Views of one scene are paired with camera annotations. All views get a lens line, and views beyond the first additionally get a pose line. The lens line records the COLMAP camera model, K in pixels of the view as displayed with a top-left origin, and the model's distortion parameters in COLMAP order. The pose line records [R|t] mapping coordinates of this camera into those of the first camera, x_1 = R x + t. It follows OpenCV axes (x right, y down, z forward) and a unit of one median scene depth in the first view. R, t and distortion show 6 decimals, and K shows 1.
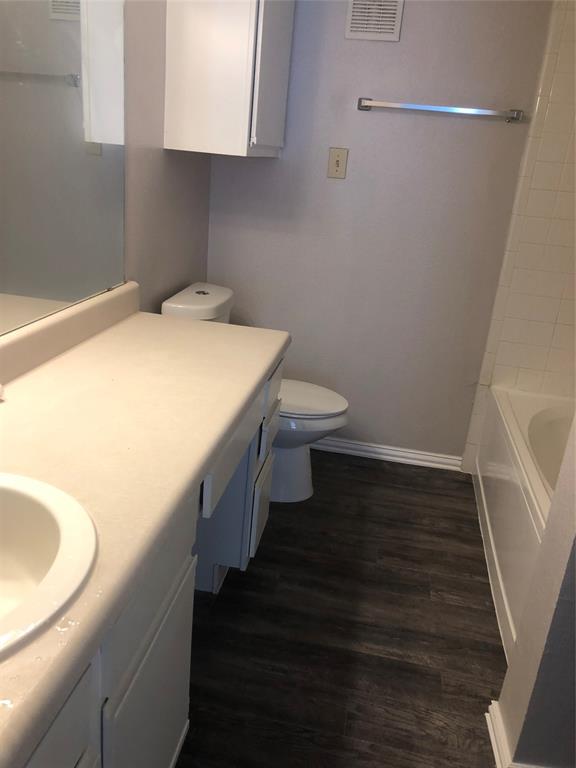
lens RADIAL K [[629.3, 0, 287.7], [0, 629.3, 377.7], [0, 0, 1]] dist [0.037647, -0.031379]
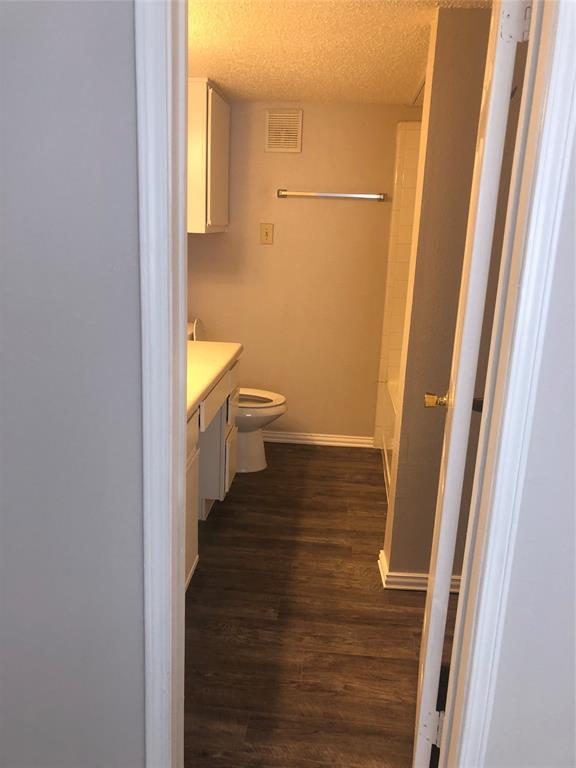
lens RADIAL K [[629.3, 0, 285.7], [0, 629.3, 385.8], [0, 0, 1]] dist [0.037647, -0.031379]
pose [[0.994941, -0.069370, 0.072659, -0.006701], [0.075306, 0.993748, -0.082429, 0.133756], [-0.066487, 0.087484, 0.993945, -0.424350]]
